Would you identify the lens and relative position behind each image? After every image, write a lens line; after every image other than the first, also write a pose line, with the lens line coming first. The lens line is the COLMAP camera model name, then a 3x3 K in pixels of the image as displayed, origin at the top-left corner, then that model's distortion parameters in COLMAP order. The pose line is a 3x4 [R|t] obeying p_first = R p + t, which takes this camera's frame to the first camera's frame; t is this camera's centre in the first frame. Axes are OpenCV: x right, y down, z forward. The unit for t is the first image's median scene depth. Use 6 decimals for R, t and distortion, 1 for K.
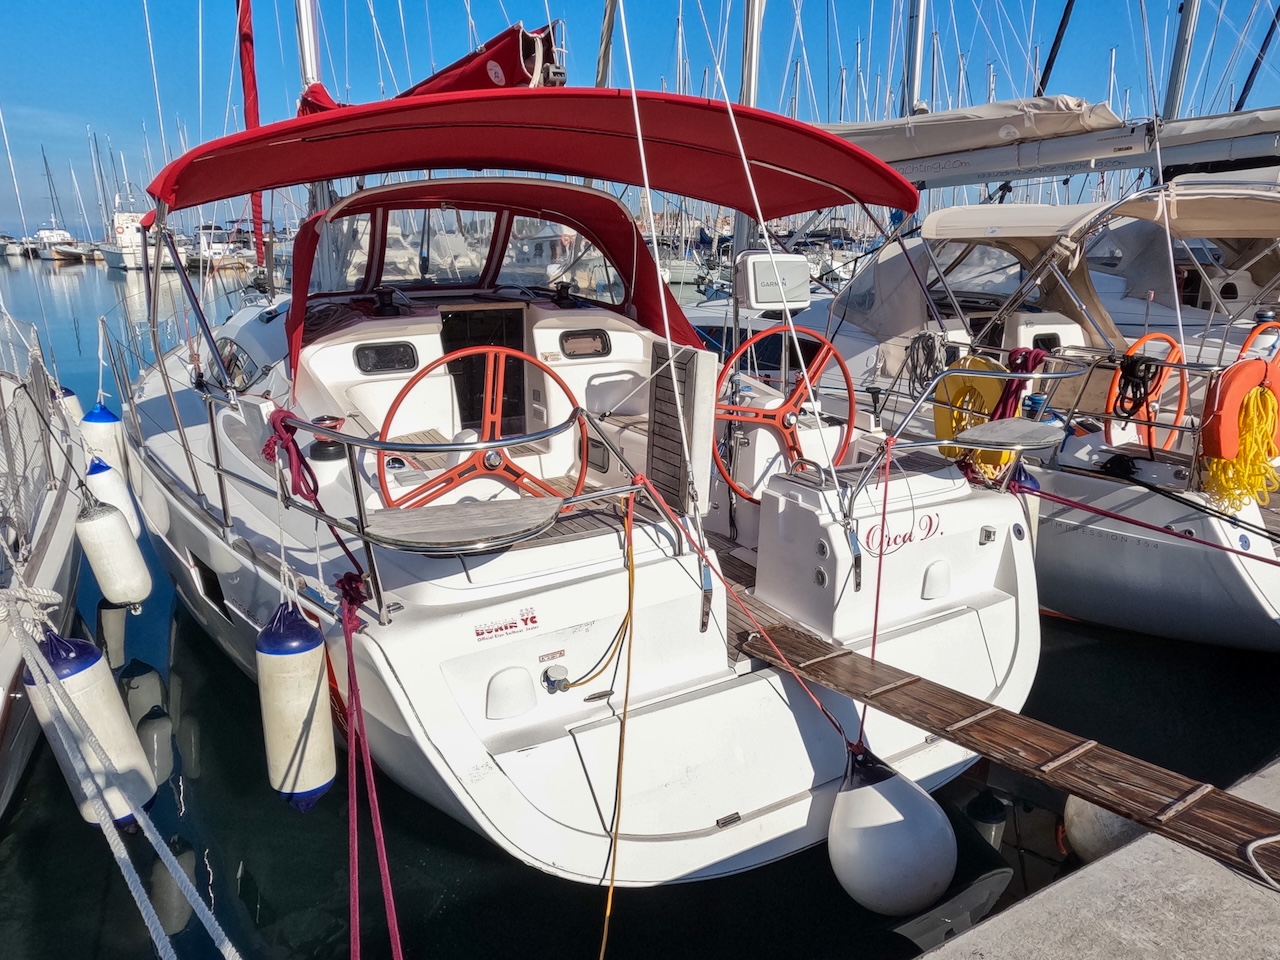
lens RADIAL K [[873.5, 0, 640.1], [0, 873.5, 511.0], [0, 0, 1]] dist [0.010141, 0.001565]
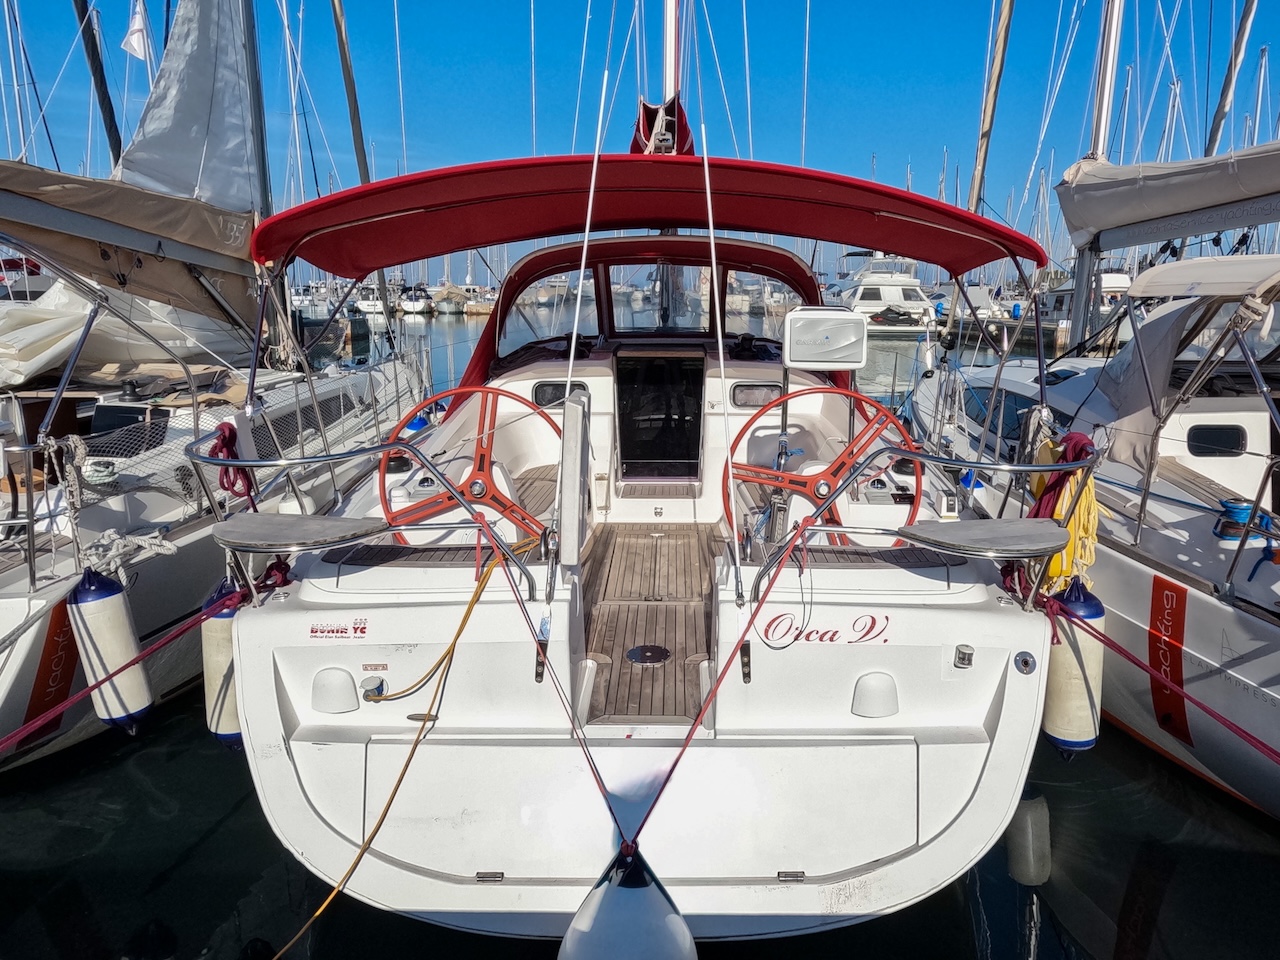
lens RADIAL K [[864.7, 0, 640.0], [0, 864.7, 480.0], [0, 0, 1]] dist [0.004546, -0.000331]
pose [[0.864766, 0.115796, -0.488643, 0.558261], [-0.157430, 0.986512, -0.044830, -0.055120], [0.476861, 0.115694, 0.871331, 0.157413]]
